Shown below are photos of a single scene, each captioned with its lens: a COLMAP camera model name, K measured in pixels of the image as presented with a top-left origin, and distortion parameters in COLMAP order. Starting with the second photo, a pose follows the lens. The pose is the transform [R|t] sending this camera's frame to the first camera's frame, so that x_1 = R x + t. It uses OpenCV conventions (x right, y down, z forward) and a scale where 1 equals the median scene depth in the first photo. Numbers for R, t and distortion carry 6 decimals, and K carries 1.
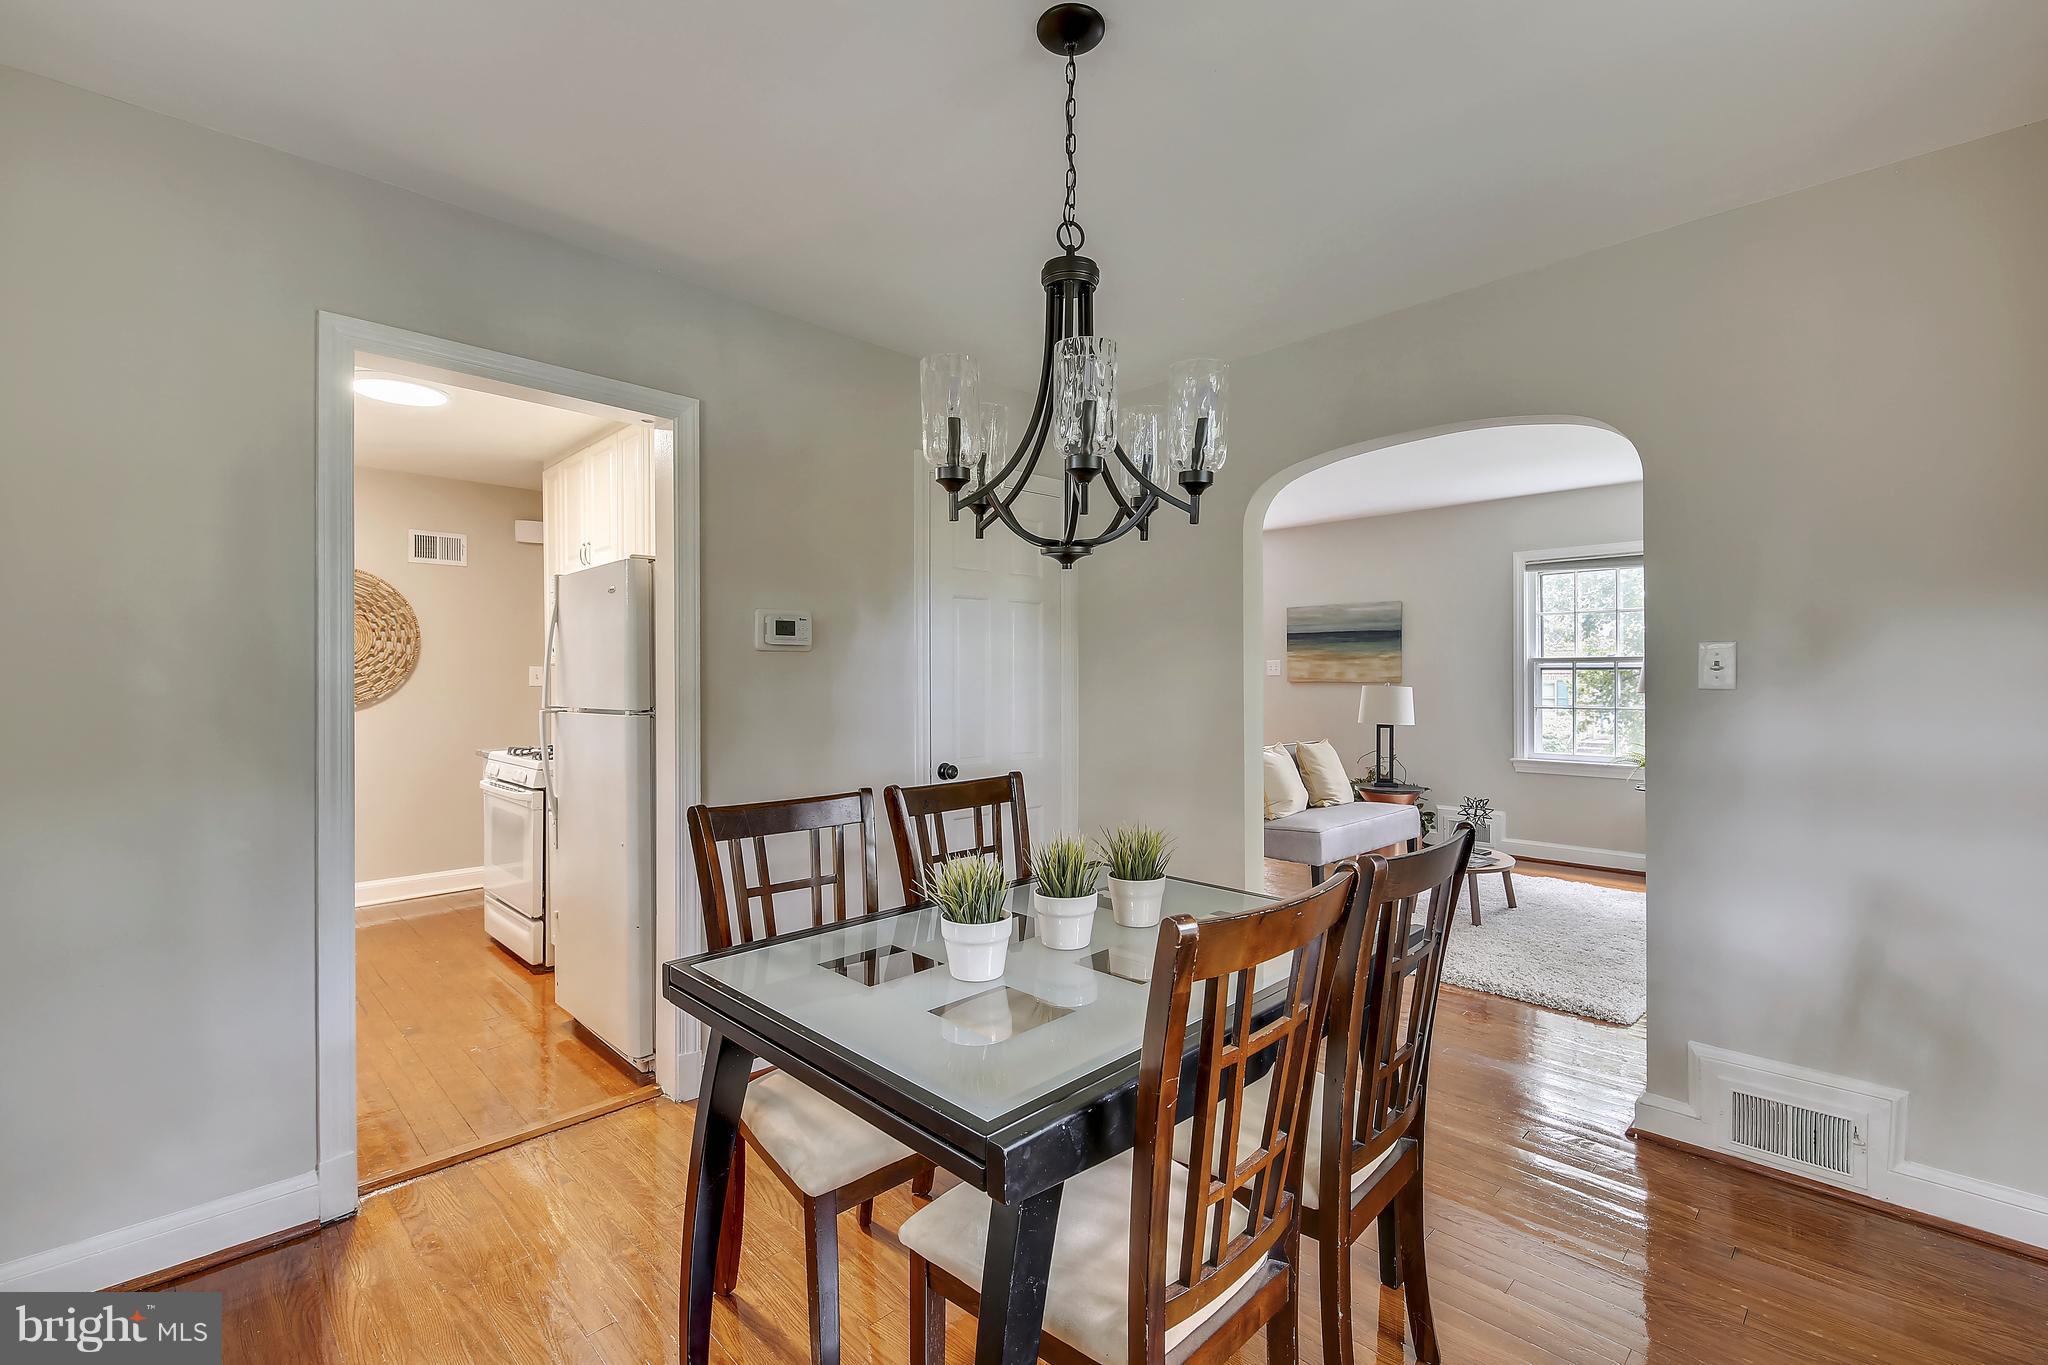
lens RADIAL K [[884.5, 0, 1024.1], [0, 884.5, 677.4], [0, 0, 1]] dist [0.009464, -0.008397]
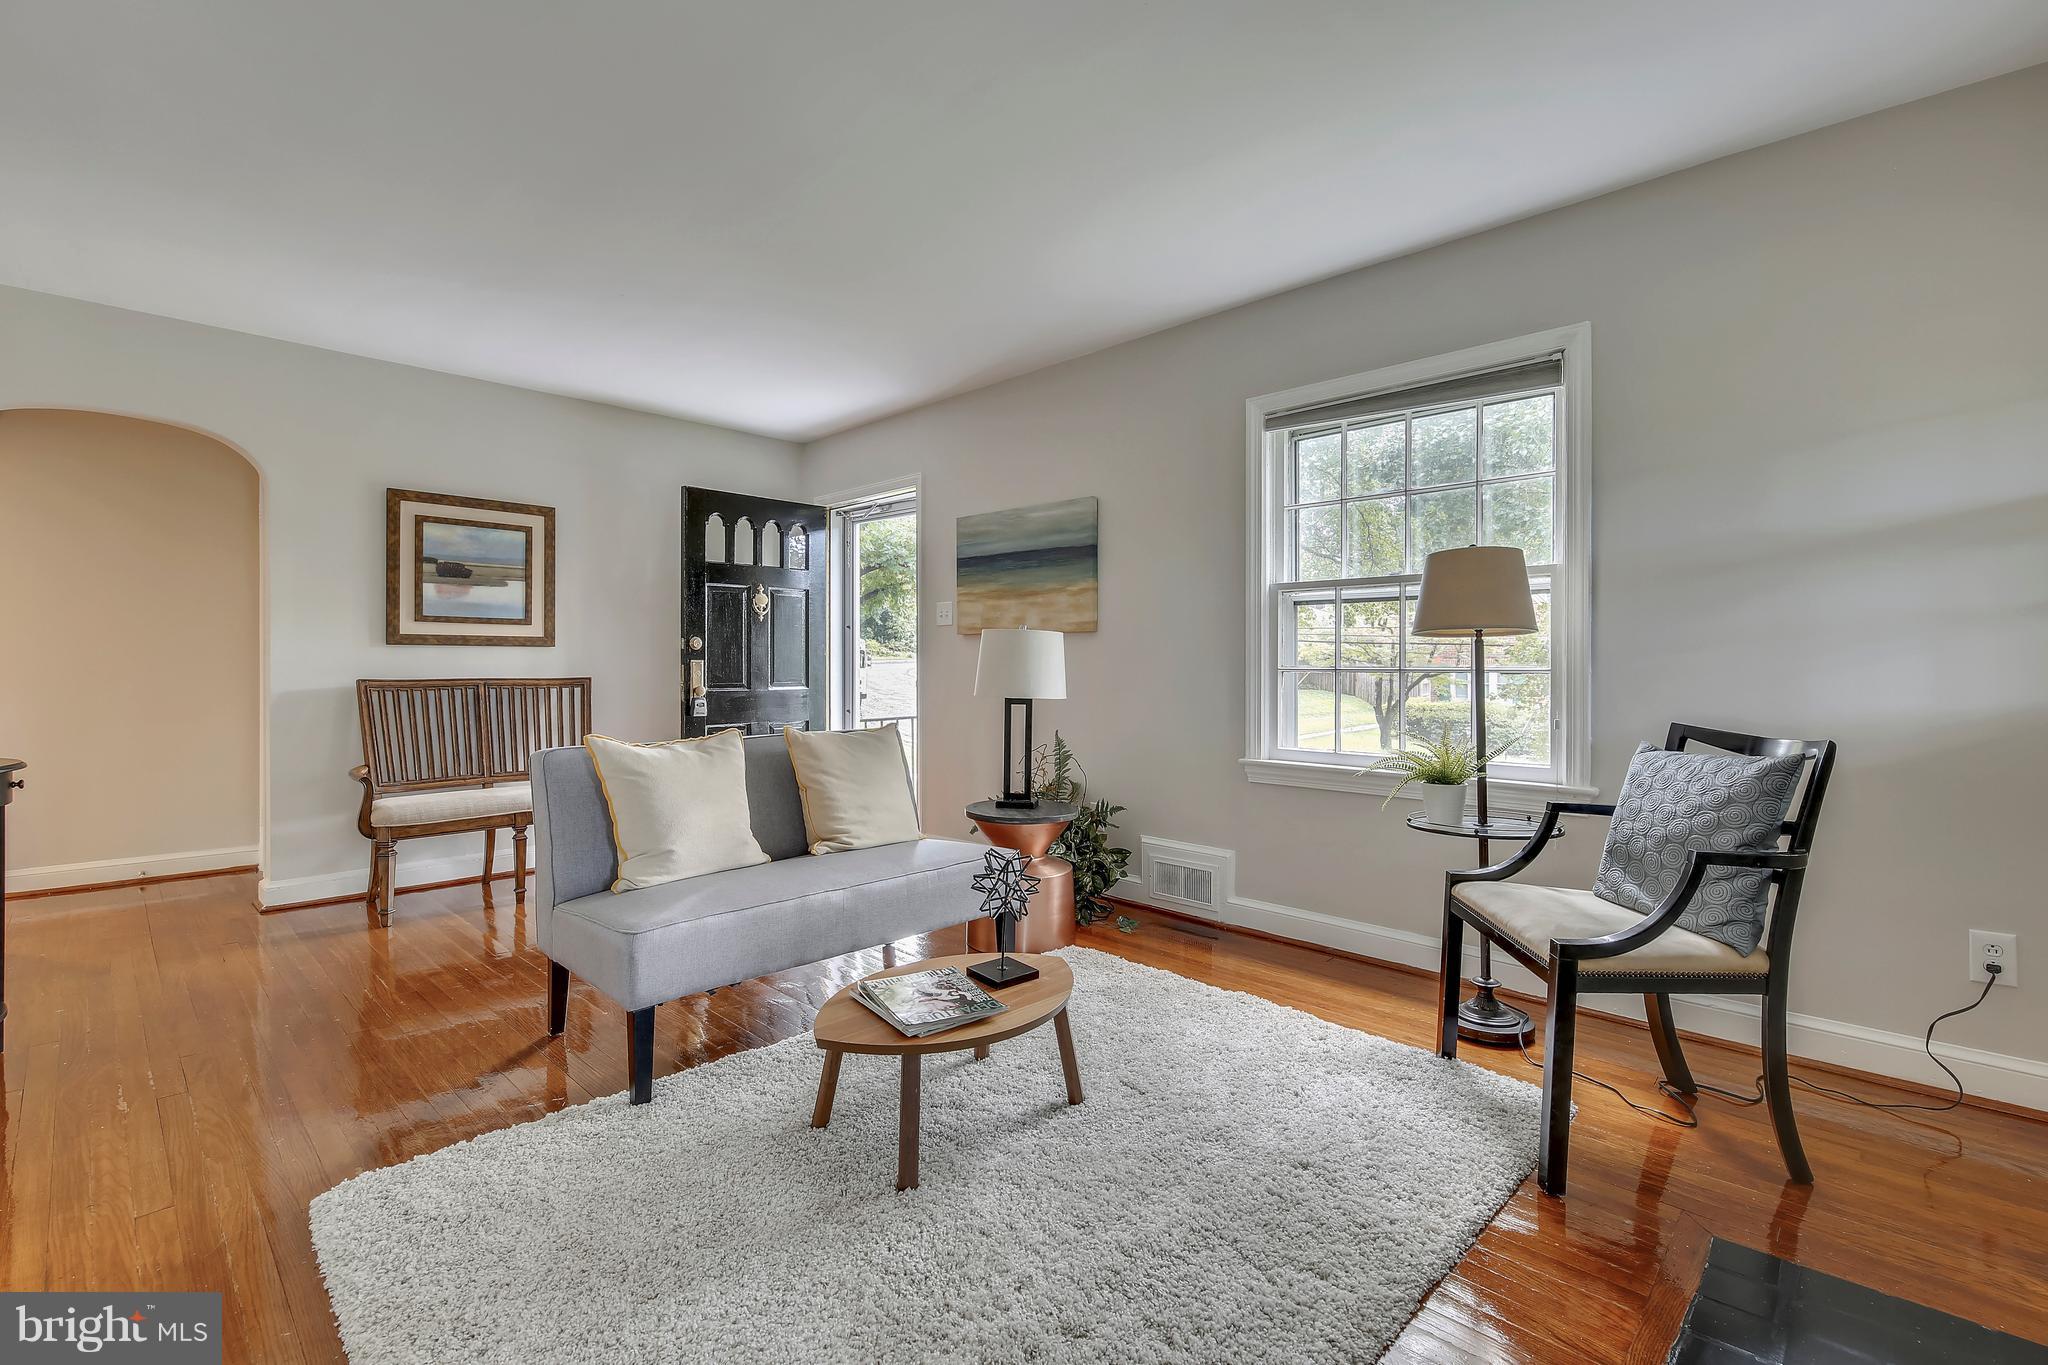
lens RADIAL K [[890.7, 0, 1020.0], [0, 890.7, 668.1], [0, 0, 1]] dist [0.012123, -0.010350]
pose [[0.999730, 0.005658, 0.022541, 0.393715], [-0.005789, 0.999967, 0.005748, 0.030286], [-0.022508, -0.005877, 0.999729, 0.426540]]
